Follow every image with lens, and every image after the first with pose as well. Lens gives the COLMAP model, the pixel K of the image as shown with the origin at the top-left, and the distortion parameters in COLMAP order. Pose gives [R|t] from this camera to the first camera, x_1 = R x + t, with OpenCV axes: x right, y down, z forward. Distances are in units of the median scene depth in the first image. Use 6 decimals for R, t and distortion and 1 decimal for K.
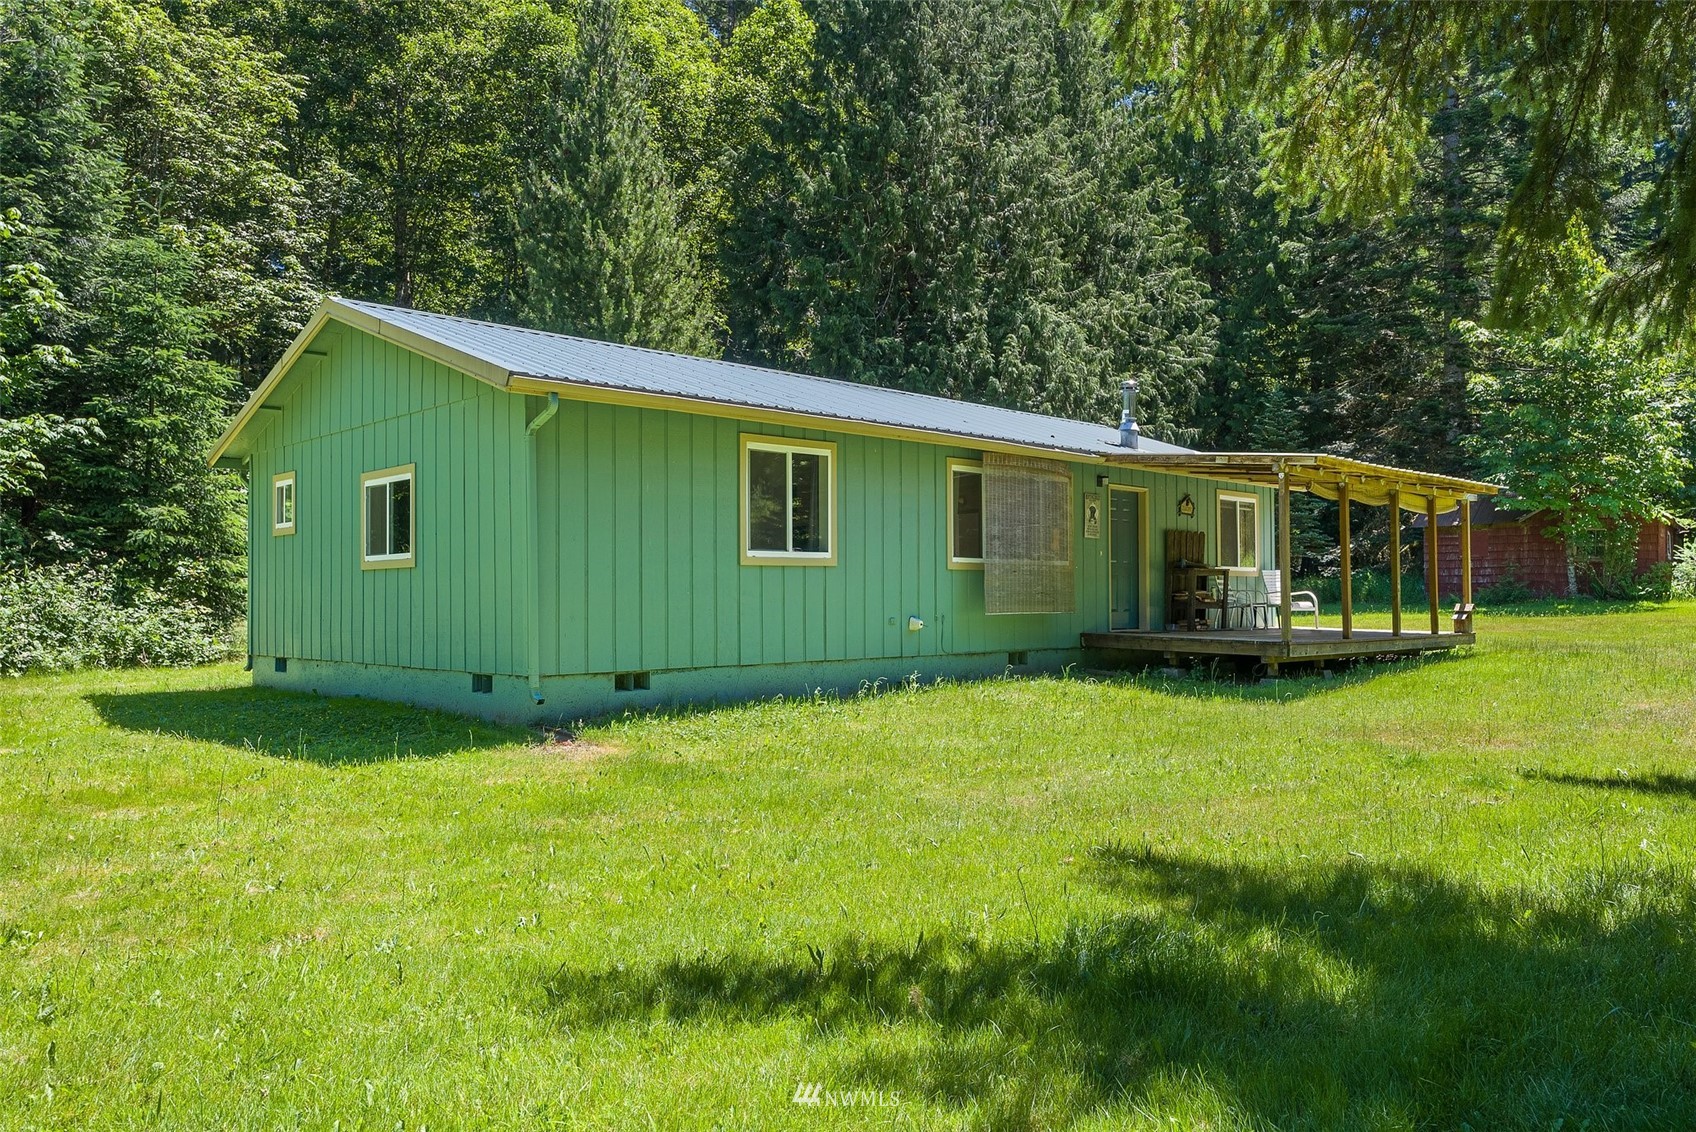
lens RADIAL K [[1225.3, 0, 848.0], [0, 1225.3, 566.0], [0, 0, 1]] dist [0.001775, 0.001201]
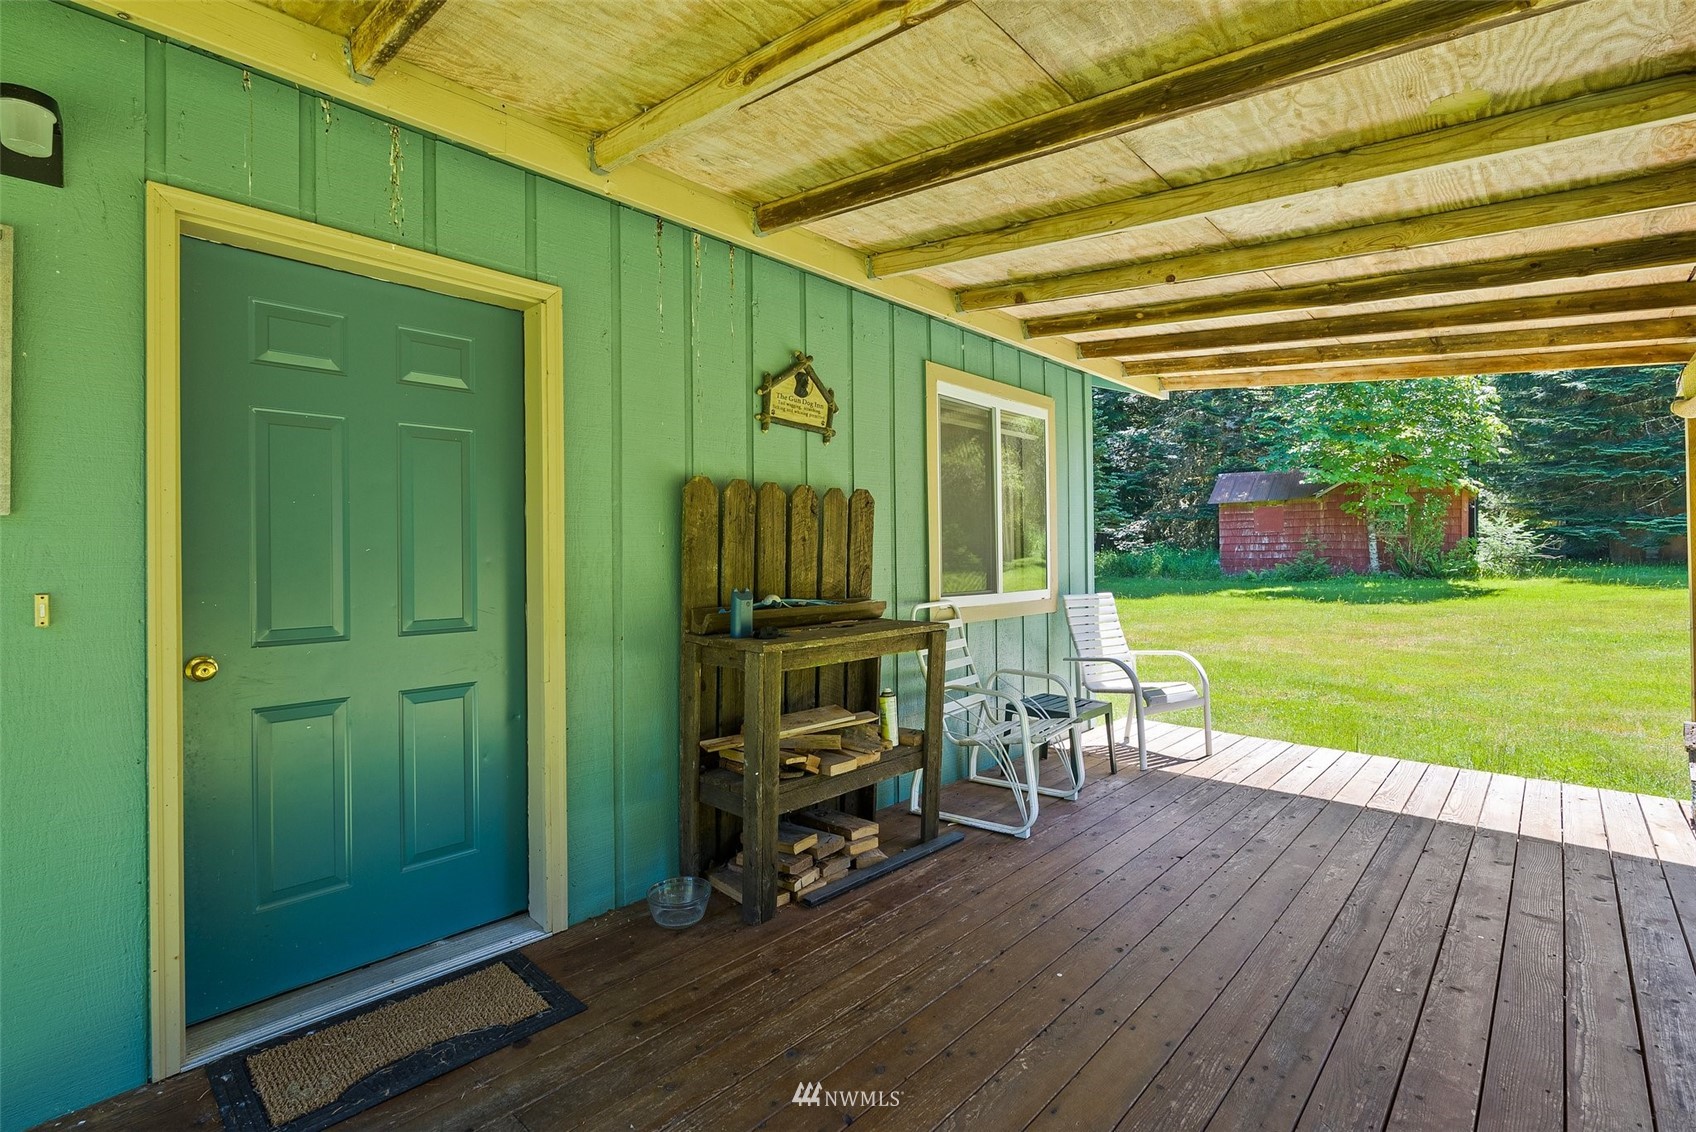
lens RADIAL K [[766.7, 0, 848.0], [0, 766.7, 566.0], [0, 0, 1]] dist [-0.003439, -0.000136]
pose [[0.998627, -0.008844, 0.051634, 0.260450], [0.006709, 0.999121, 0.041386, -0.016581], [-0.051955, -0.040982, 0.997808, 0.771214]]
